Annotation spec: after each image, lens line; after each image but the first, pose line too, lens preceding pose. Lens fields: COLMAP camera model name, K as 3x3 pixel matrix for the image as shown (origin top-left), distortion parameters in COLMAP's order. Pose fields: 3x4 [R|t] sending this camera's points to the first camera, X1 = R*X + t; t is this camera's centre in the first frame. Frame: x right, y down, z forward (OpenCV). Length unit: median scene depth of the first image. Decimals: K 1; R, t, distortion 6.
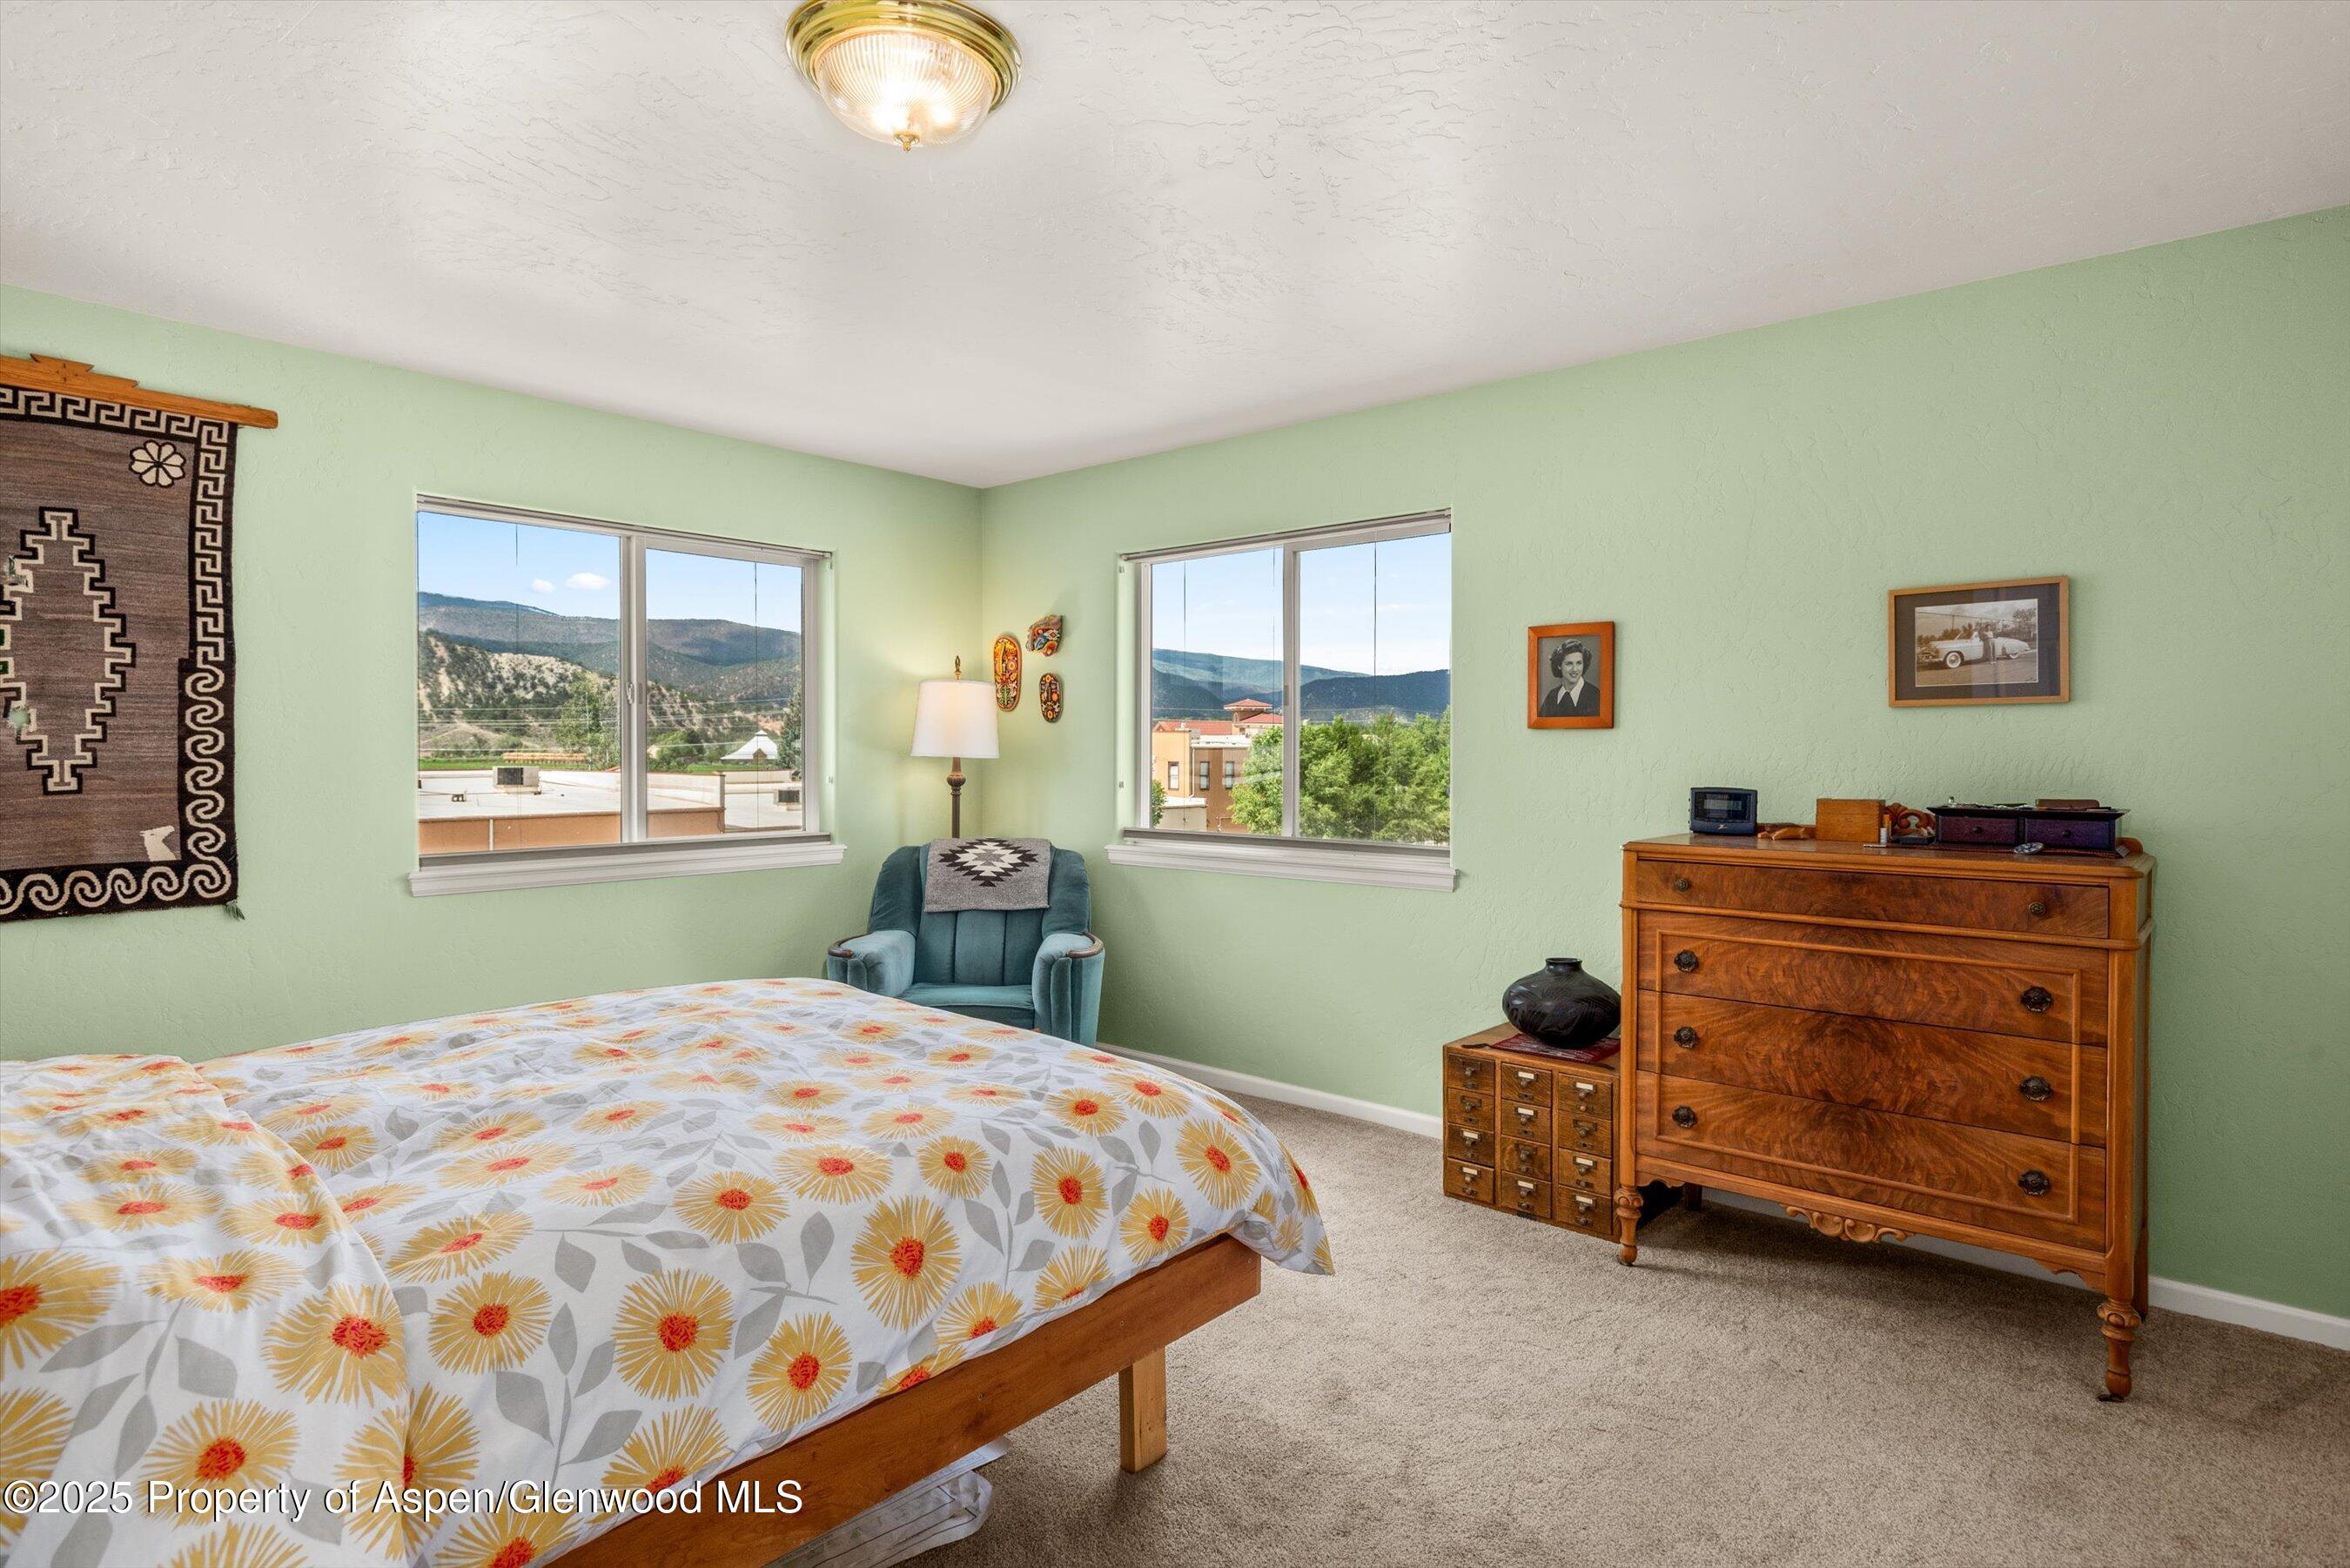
lens RADIAL K [[1266.8, 0, 1179.4], [0, 1266.8, 779.6], [0, 0, 1]] dist [0.007559, 0.000941]
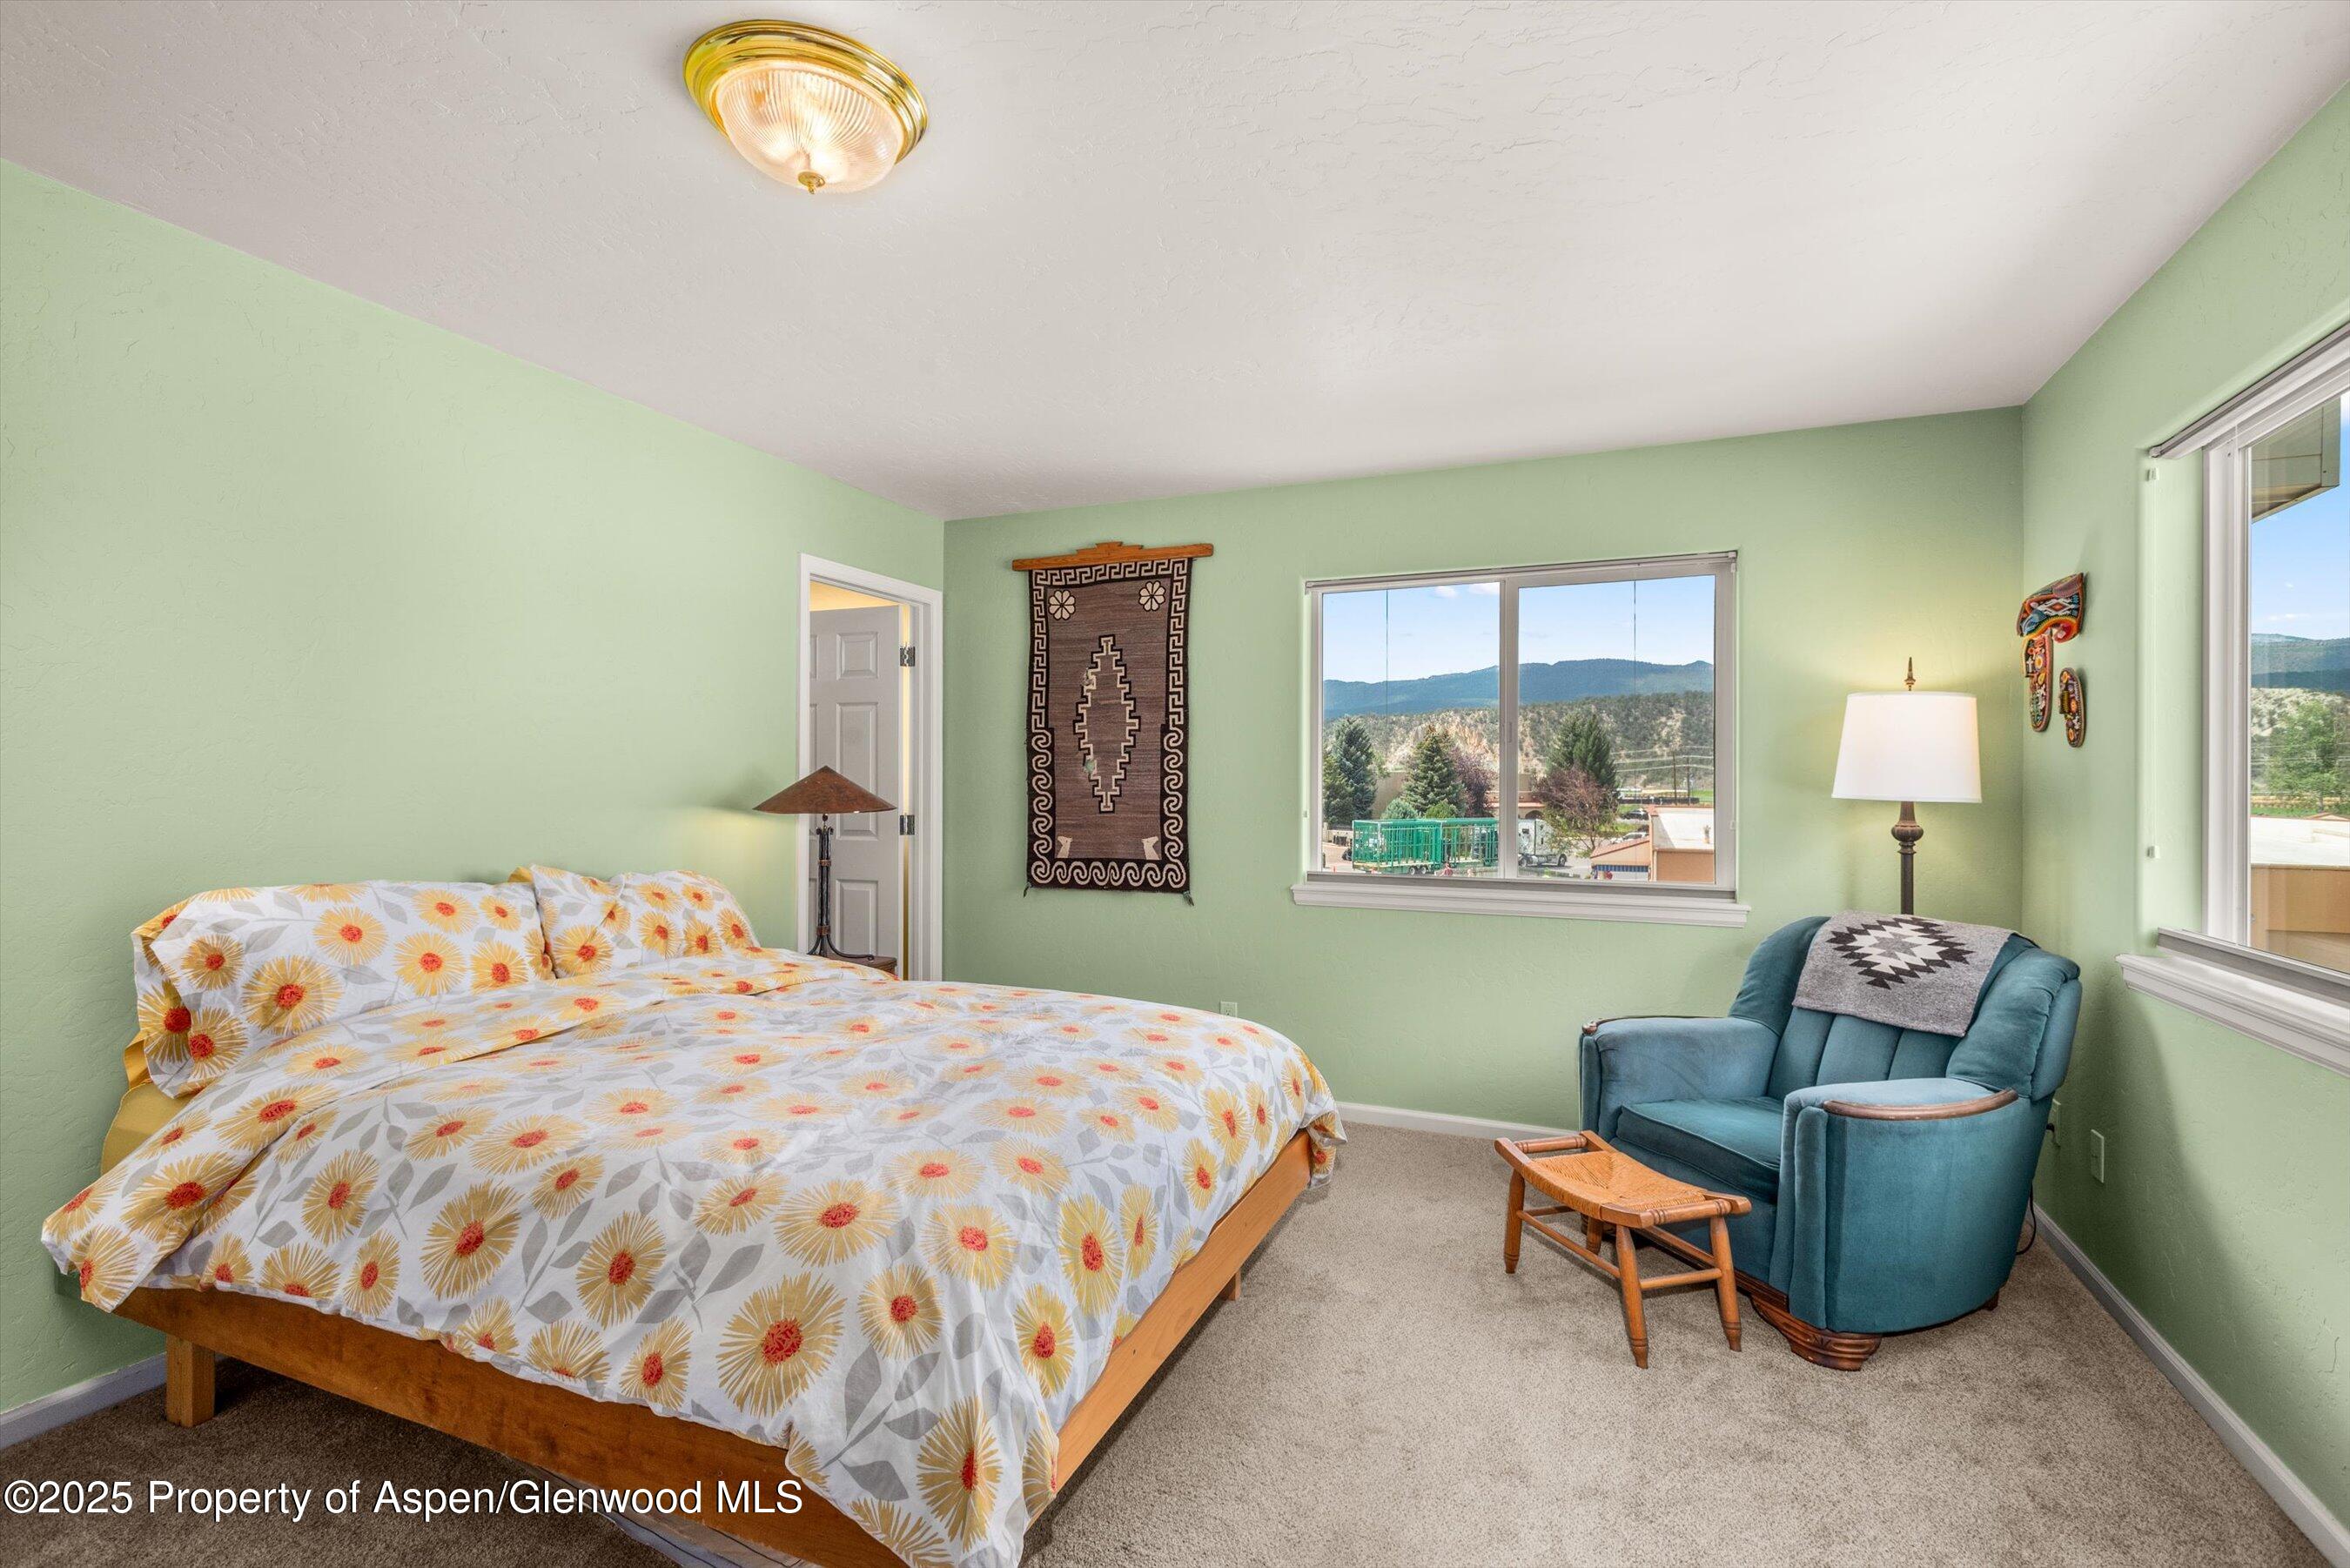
lens RADIAL K [[1100.9, 0, 1175.5], [0, 1100.9, 778.2], [0, 0, 1]] dist [0.009322, -0.003670]
pose [[0.295789, -0.004778, -0.955241, 0.442626], [-0.028239, 0.999507, -0.013744, -0.014898], [0.954836, 0.031040, 0.295508, 0.636087]]
